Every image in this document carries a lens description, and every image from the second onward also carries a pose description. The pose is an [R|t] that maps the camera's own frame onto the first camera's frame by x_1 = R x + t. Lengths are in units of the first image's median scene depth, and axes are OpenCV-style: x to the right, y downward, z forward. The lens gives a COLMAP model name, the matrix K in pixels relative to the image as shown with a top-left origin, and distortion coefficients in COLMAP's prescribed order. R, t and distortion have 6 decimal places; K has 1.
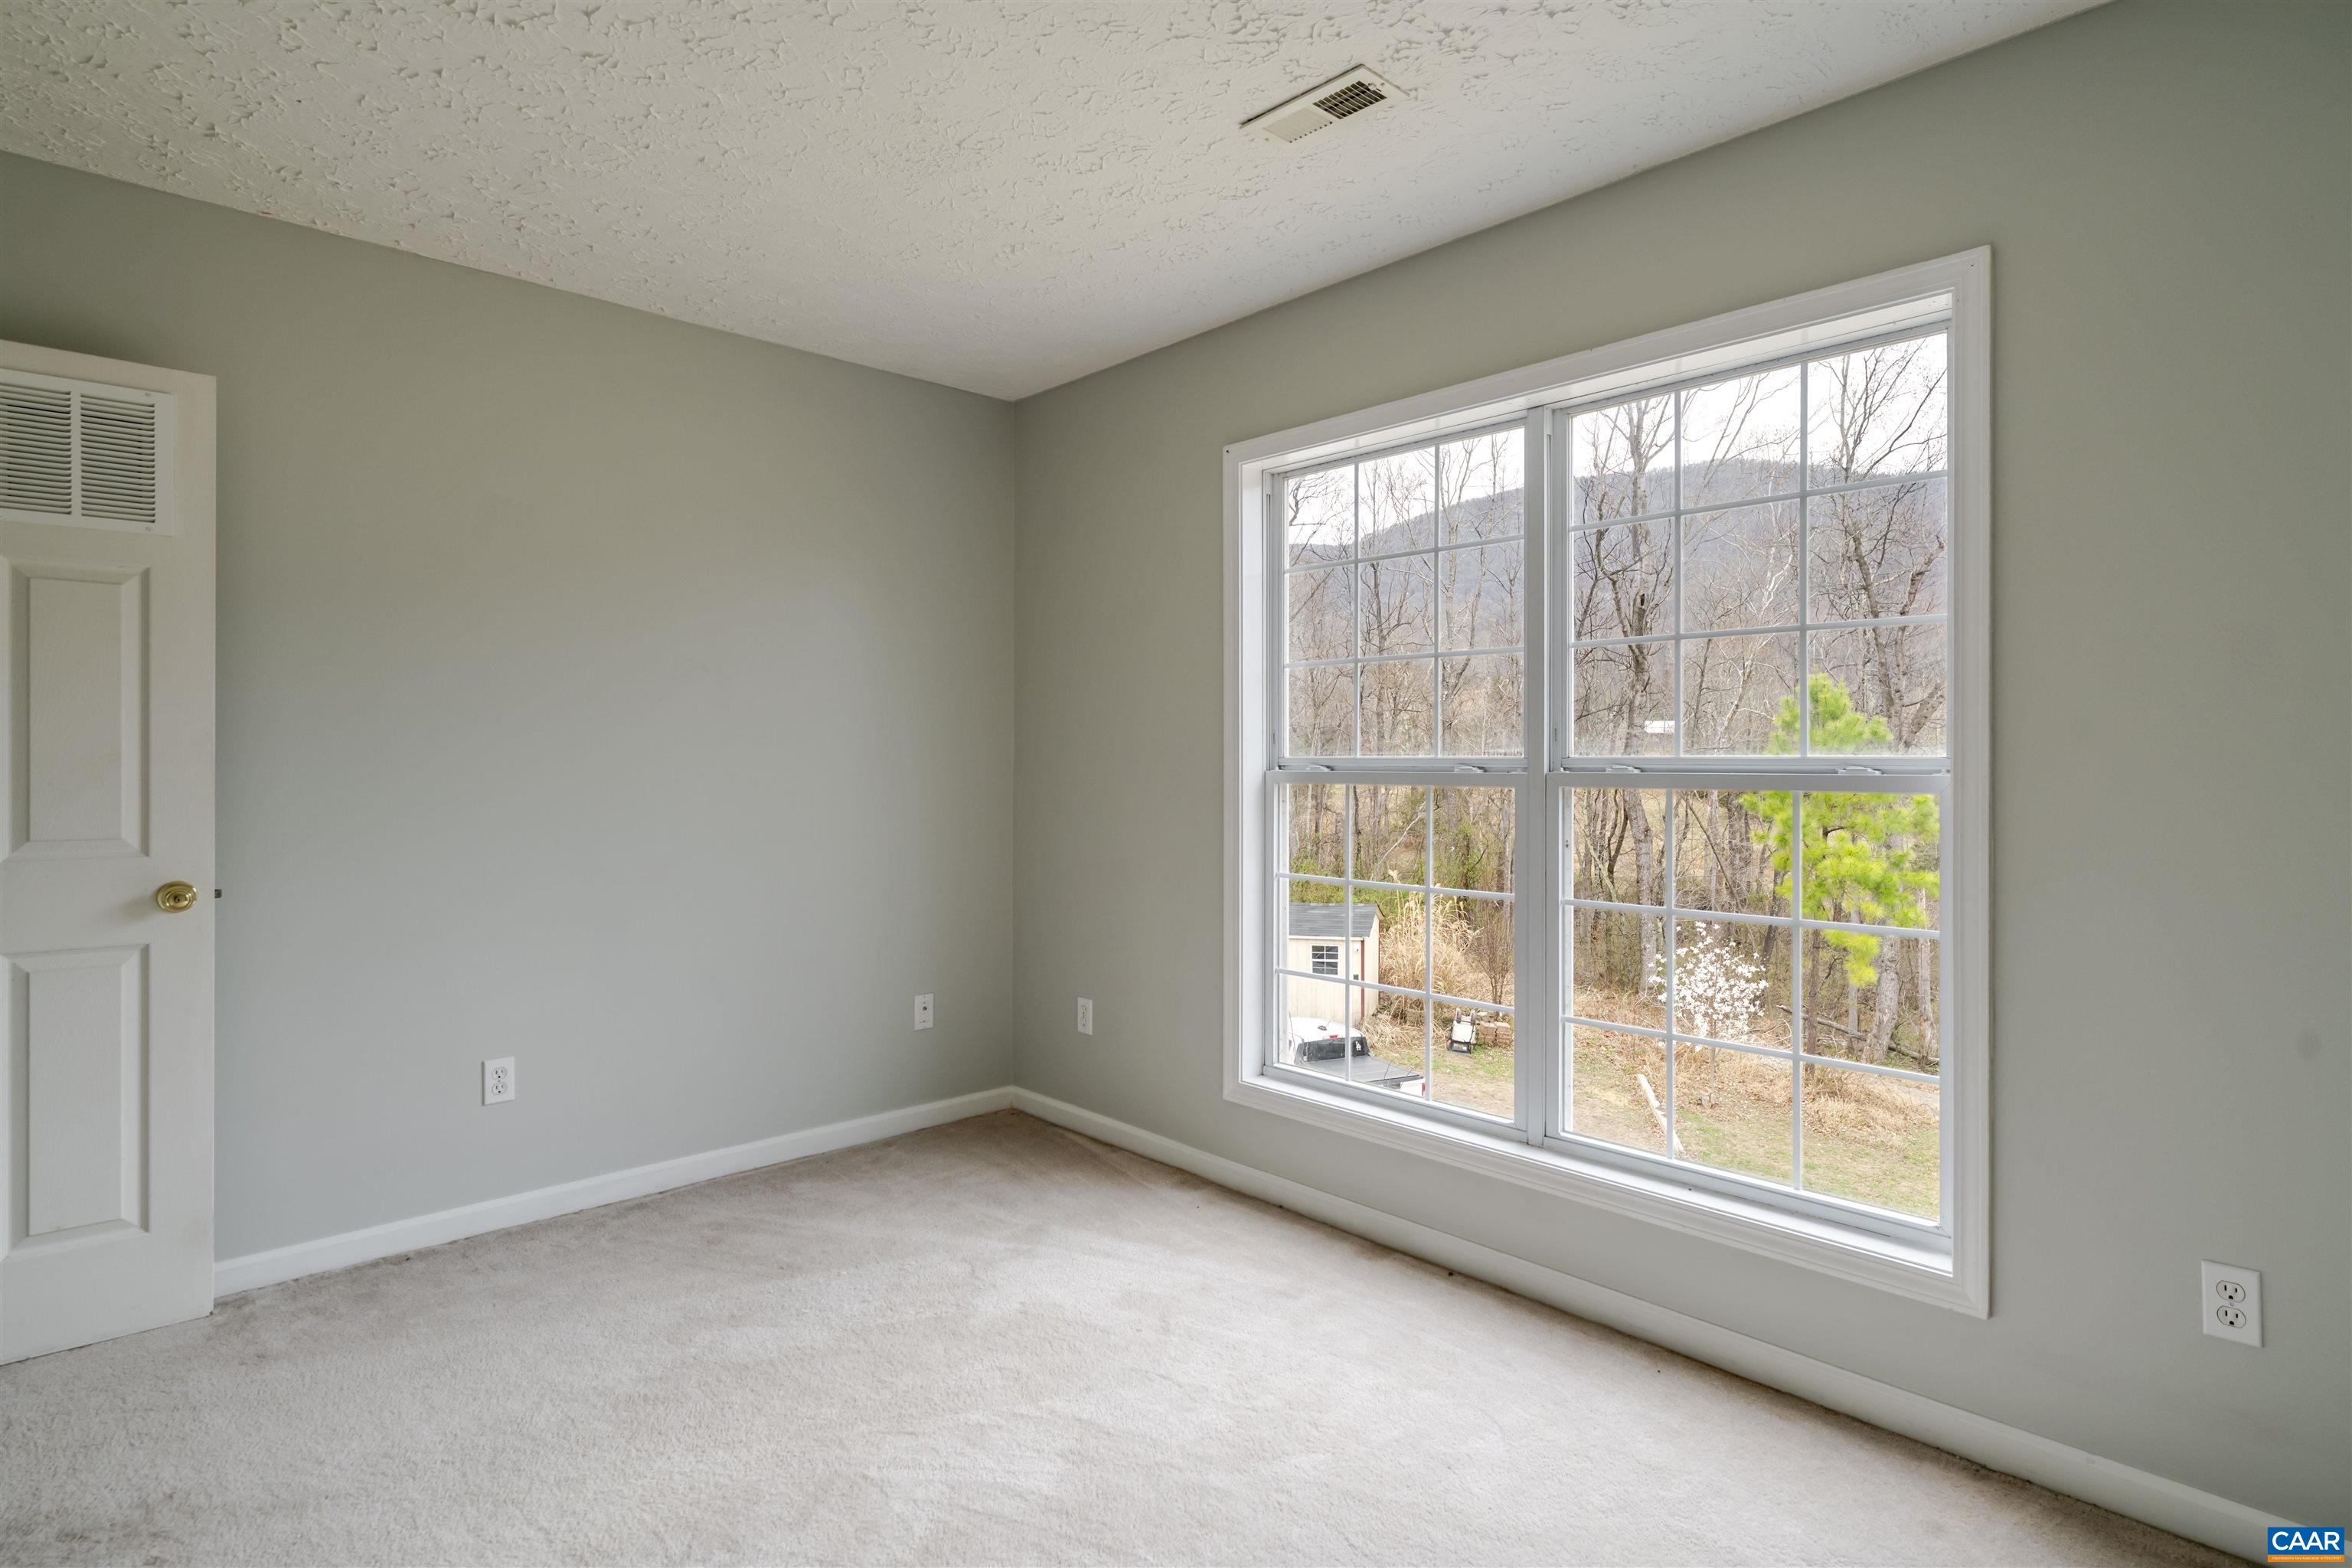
lens RADIAL K [[1192.9, 0, 1168.2], [0, 1192.9, 767.0], [0, 0, 1]] dist [-0.001309, -0.000695]
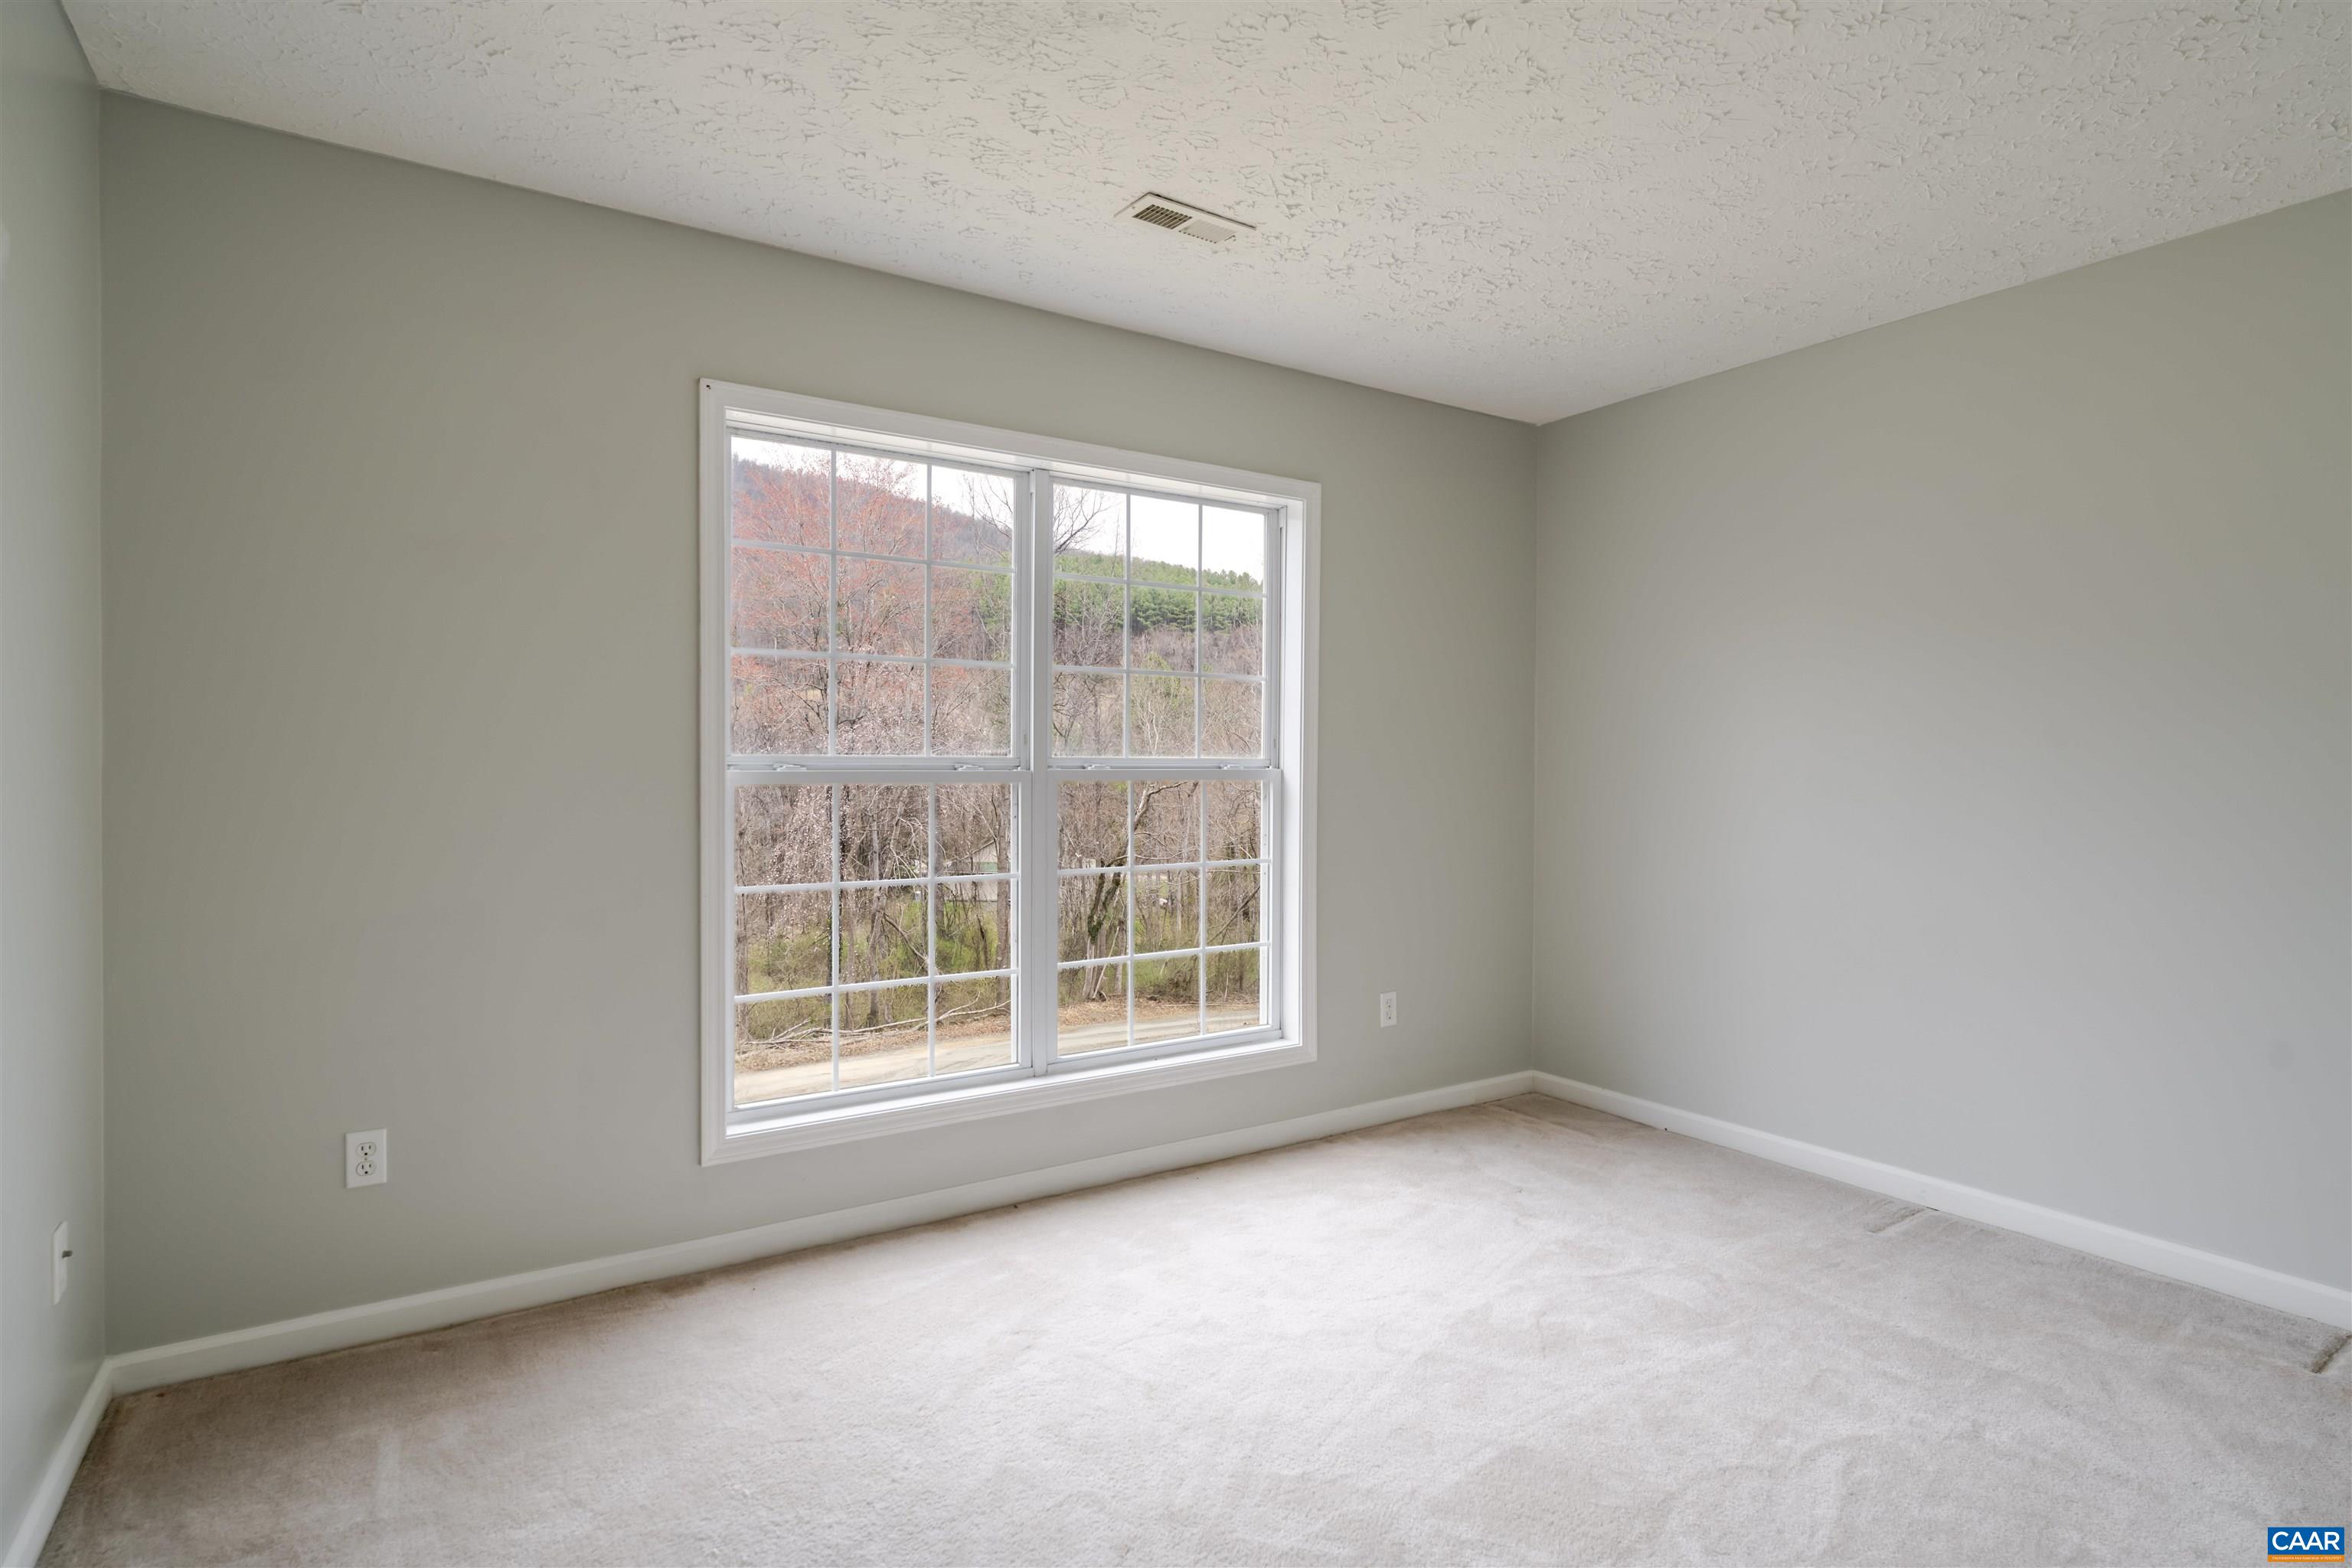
lens RADIAL K [[1192.9, 0, 1168.2], [0, 1192.9, 767.0], [0, 0, 1]] dist [-0.001309, -0.000695]
pose [[0.181616, -0.007152, 0.983344, -0.850761], [-0.000668, 0.999972, 0.007396, -0.007309], [-0.983369, -0.002000, 0.181606, 0.637867]]
